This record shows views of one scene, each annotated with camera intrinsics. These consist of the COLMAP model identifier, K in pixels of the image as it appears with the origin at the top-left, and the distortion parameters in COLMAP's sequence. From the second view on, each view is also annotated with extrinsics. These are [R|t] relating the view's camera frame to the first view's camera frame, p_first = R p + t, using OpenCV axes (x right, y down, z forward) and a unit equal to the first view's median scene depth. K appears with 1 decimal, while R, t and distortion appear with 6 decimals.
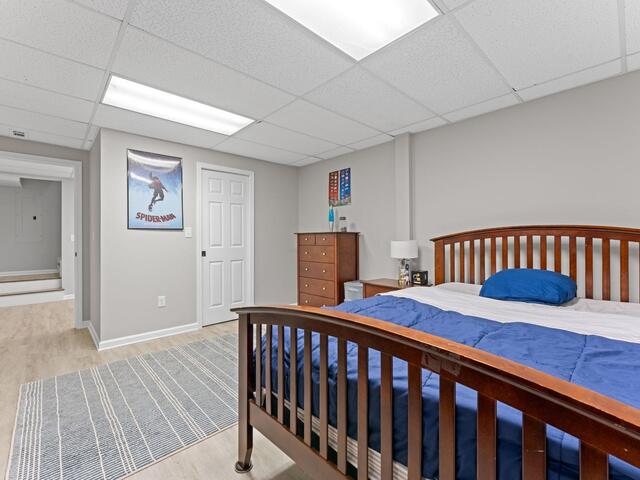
lens RADIAL K [[291.5, 0, 320.5], [0, 291.5, 239.9], [0, 0, 1]] dist [-0.001300, -0.000556]
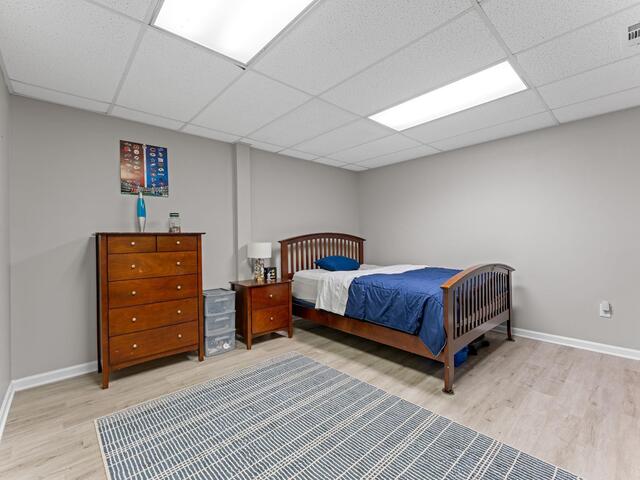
lens RADIAL K [[291.5, 0, 320.5], [0, 291.5, 239.1], [0, 0, 1]] dist [-0.001300, -0.000556]
pose [[0.009309, -0.004399, 0.999947, -0.651995], [0.010333, 0.999937, 0.004303, -0.010706], [-0.999903, 0.010292, 0.009353, 0.595106]]
